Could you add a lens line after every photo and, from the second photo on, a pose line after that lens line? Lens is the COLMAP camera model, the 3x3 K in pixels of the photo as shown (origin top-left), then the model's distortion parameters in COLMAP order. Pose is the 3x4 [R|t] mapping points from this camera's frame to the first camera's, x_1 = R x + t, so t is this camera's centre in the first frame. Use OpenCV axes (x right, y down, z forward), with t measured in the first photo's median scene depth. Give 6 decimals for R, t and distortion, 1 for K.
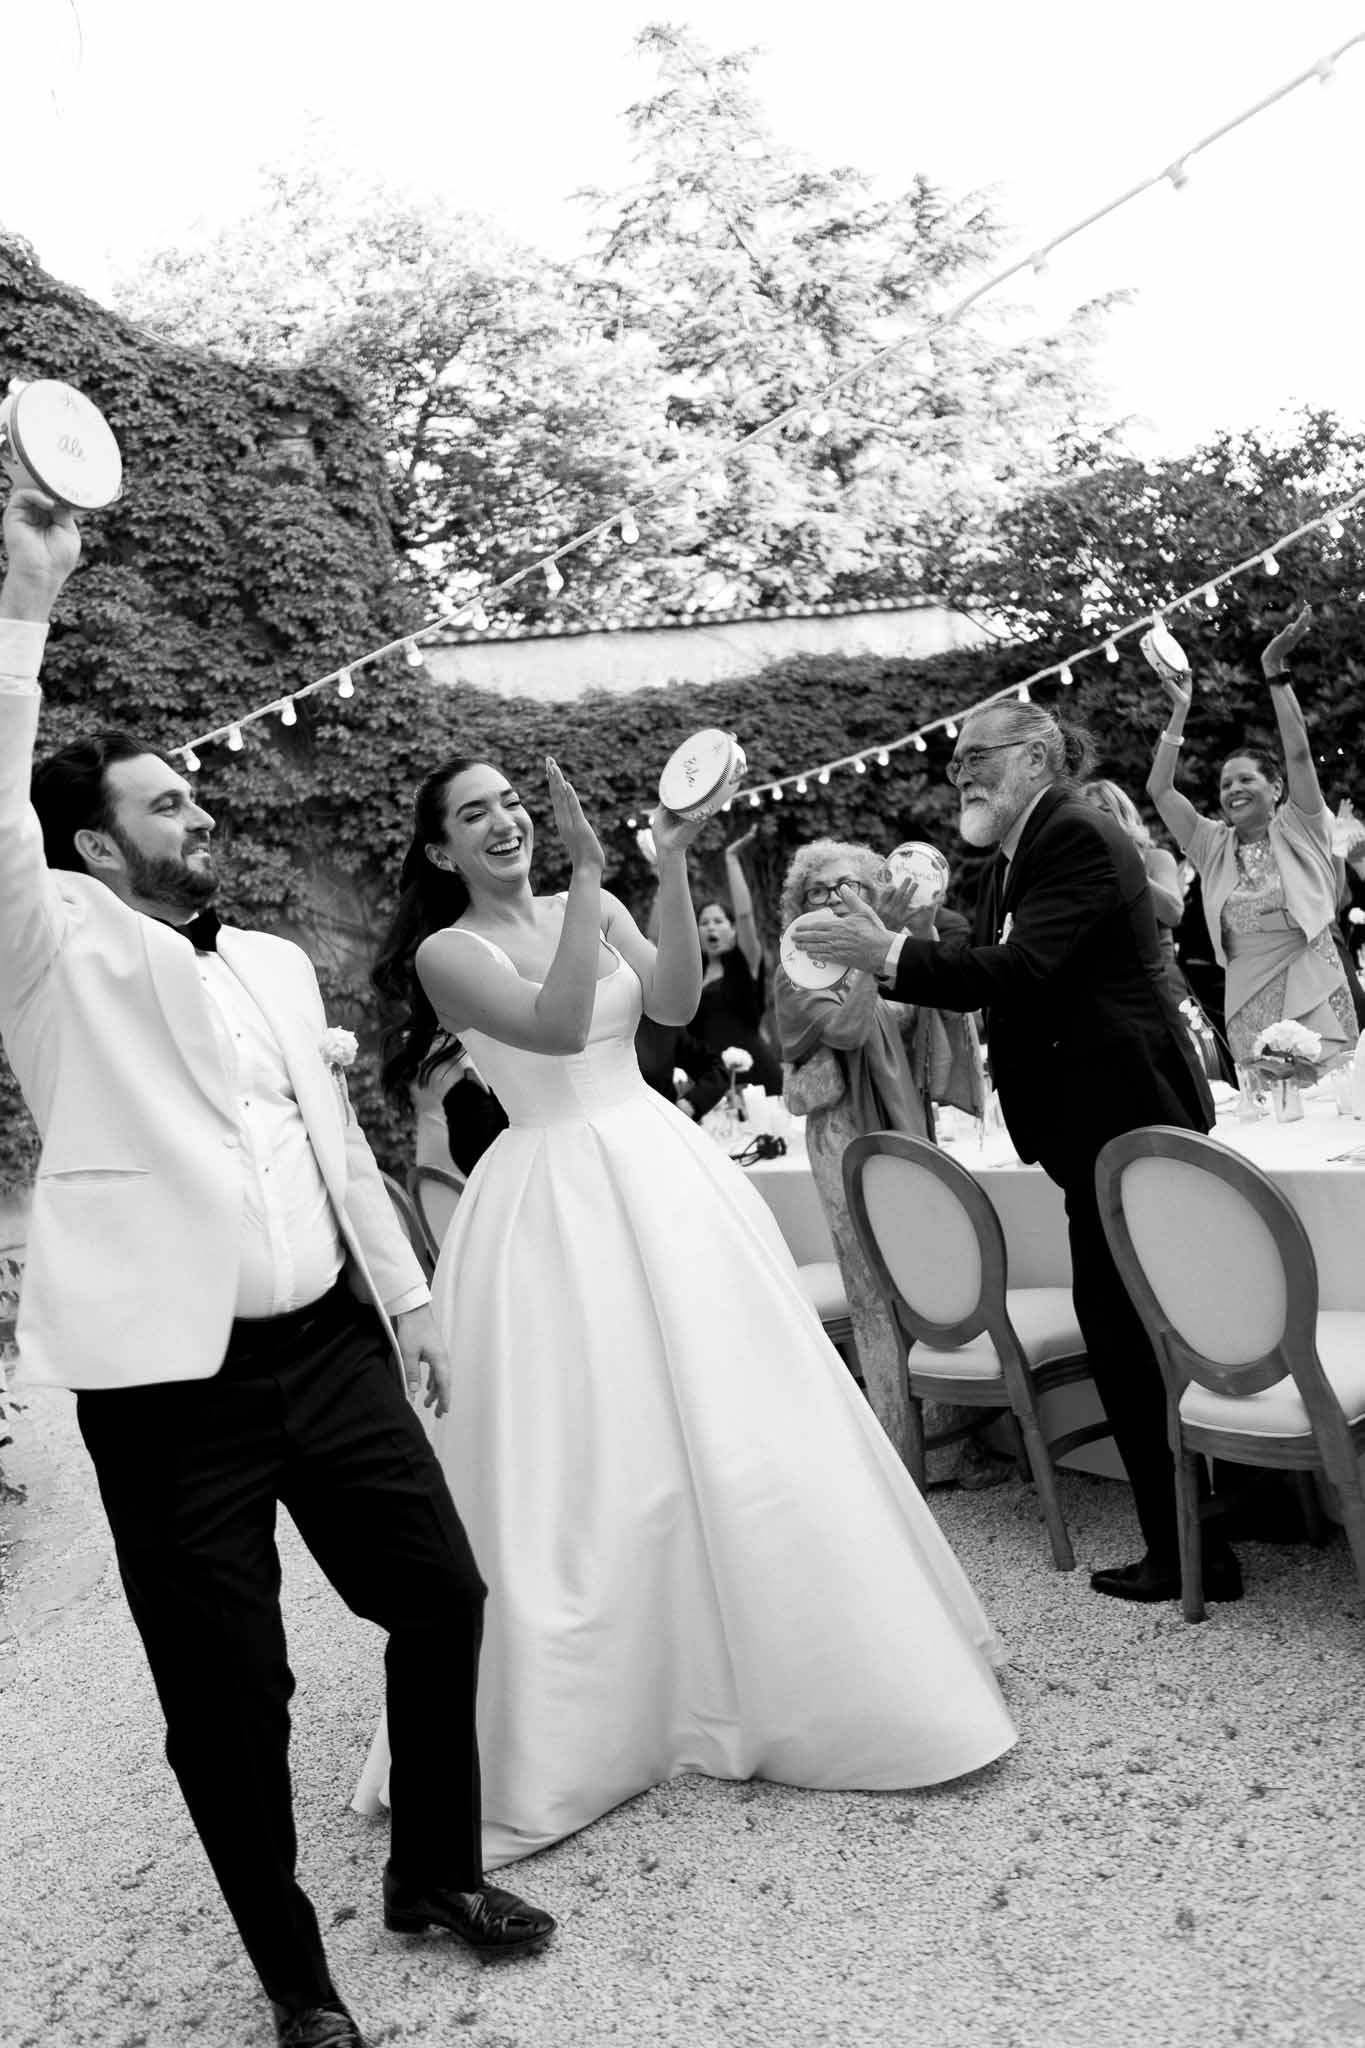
lens RADIAL K [[1421.0, 0, 682.5], [0, 1421.0, 1024.0], [0, 0, 1]] dist [-0.032235, 0.002360]
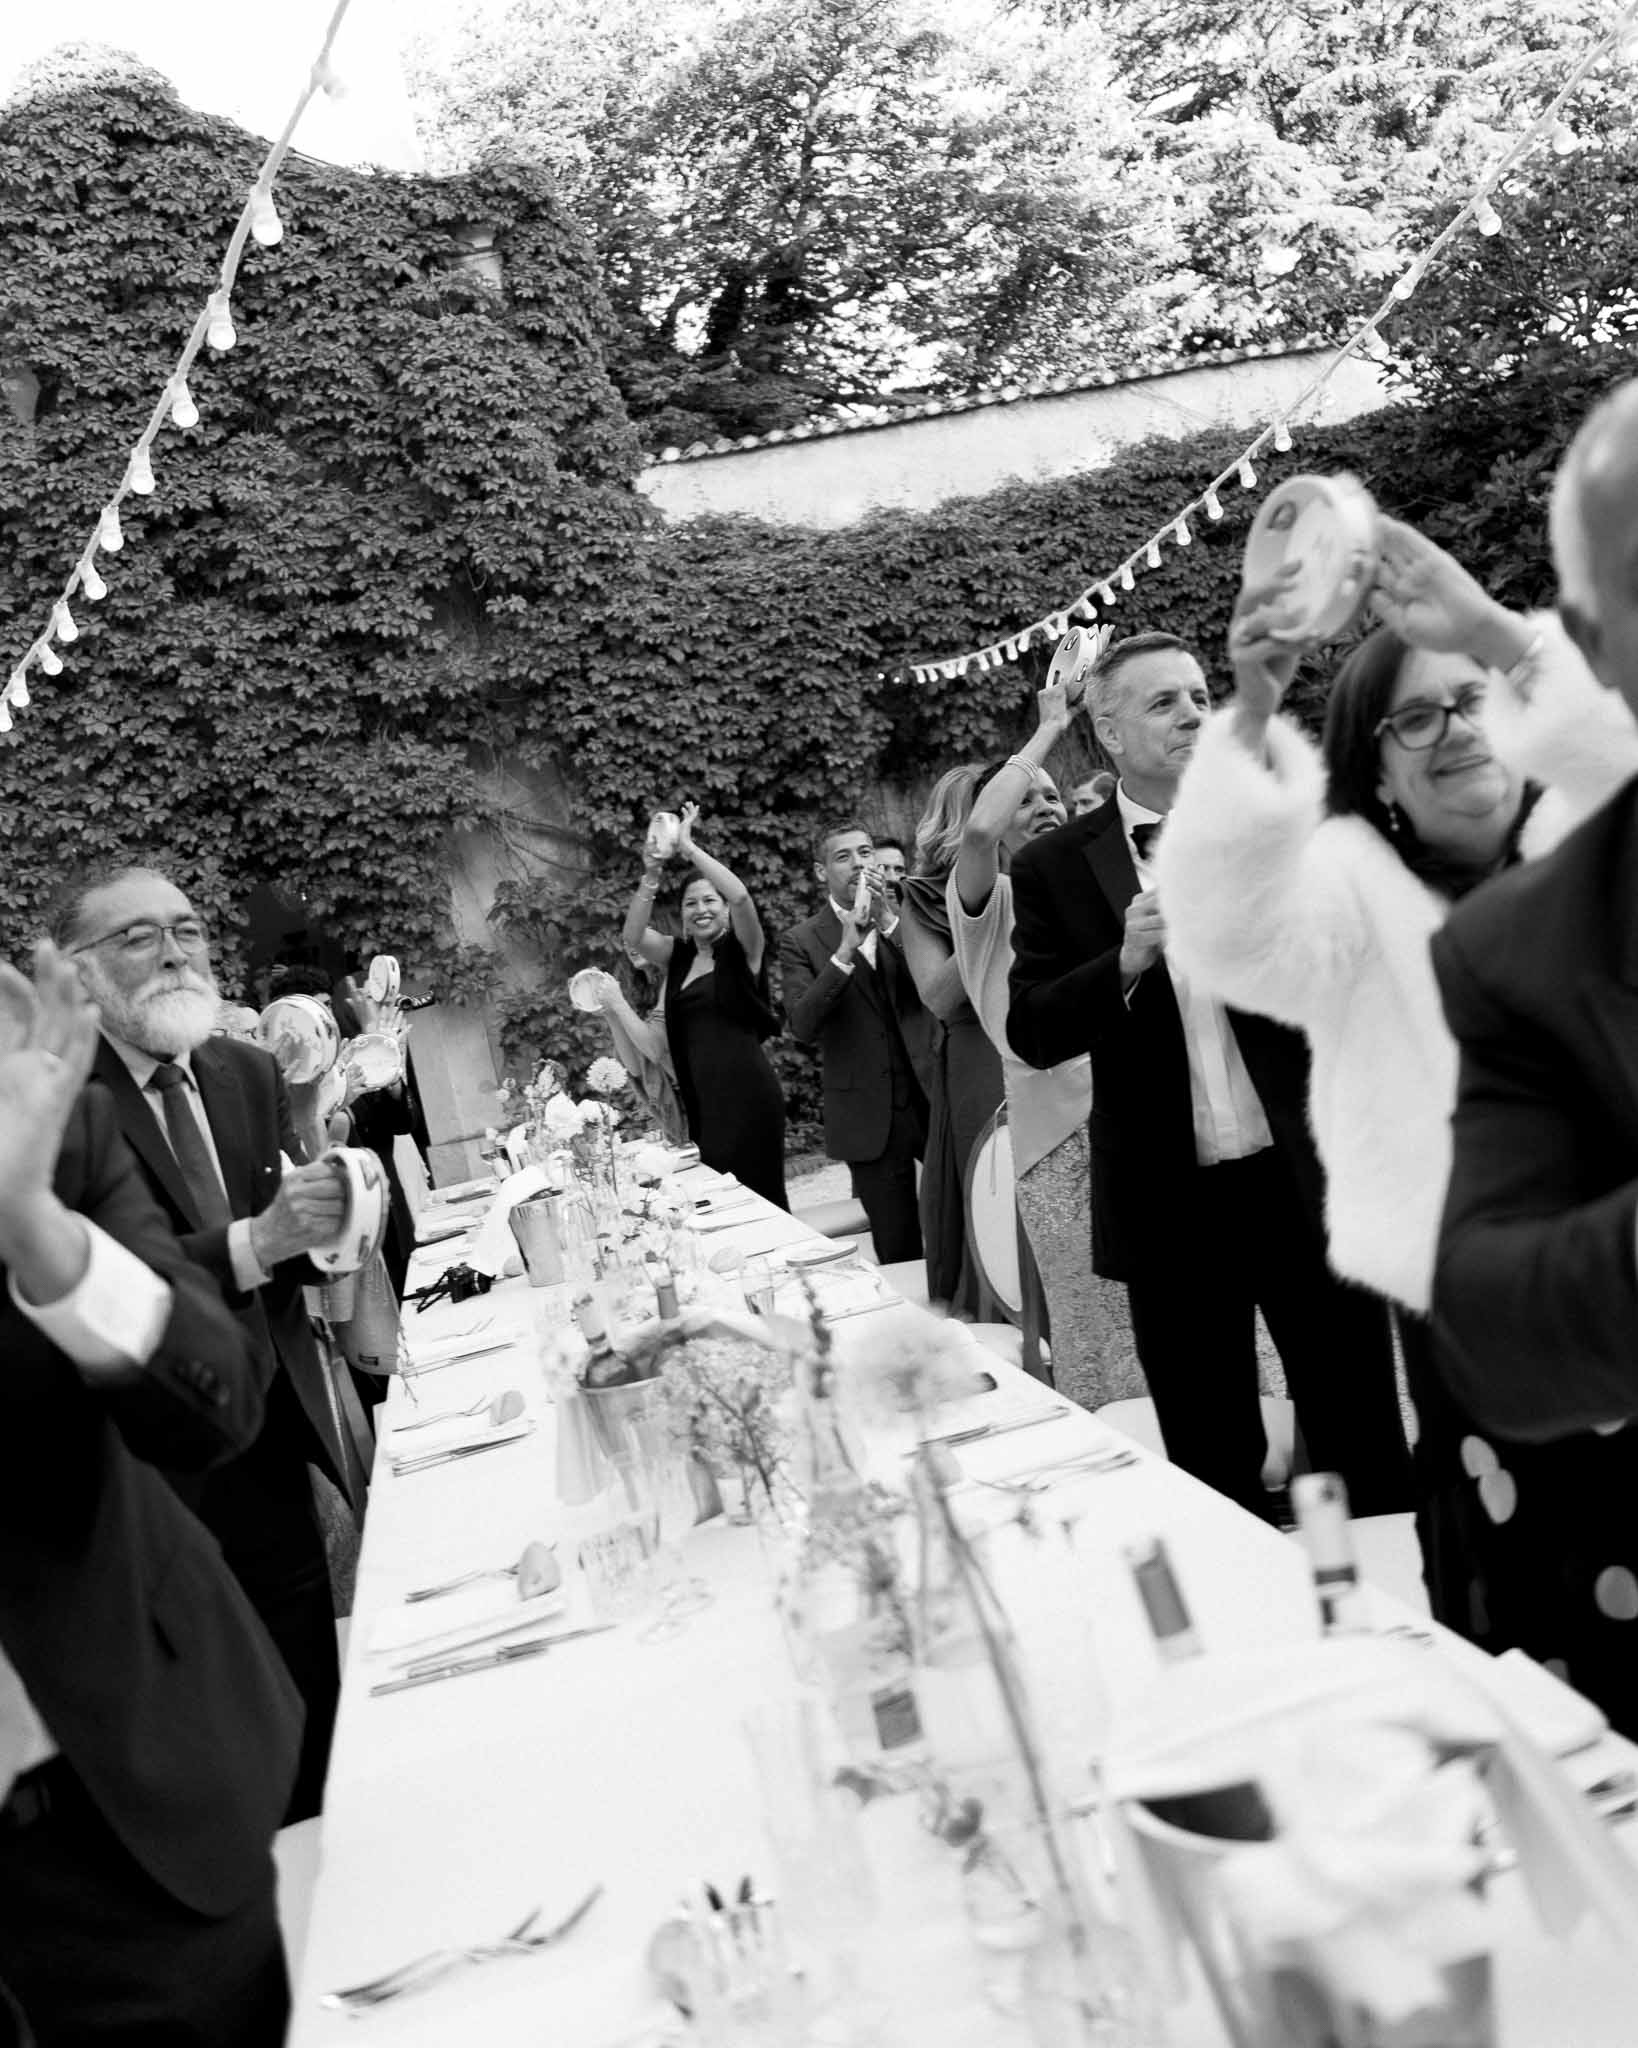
lens RADIAL K [[1706.4, 0, 818.9], [0, 1706.4, 833.2], [0, 0, 1]] dist [-0.025321, 0.003231]
pose [[0.958922, -0.023765, -0.282673, 0.217635], [0.024057, 0.999708, -0.002436, -0.064515], [0.282649, -0.004464, 0.959213, 0.083334]]
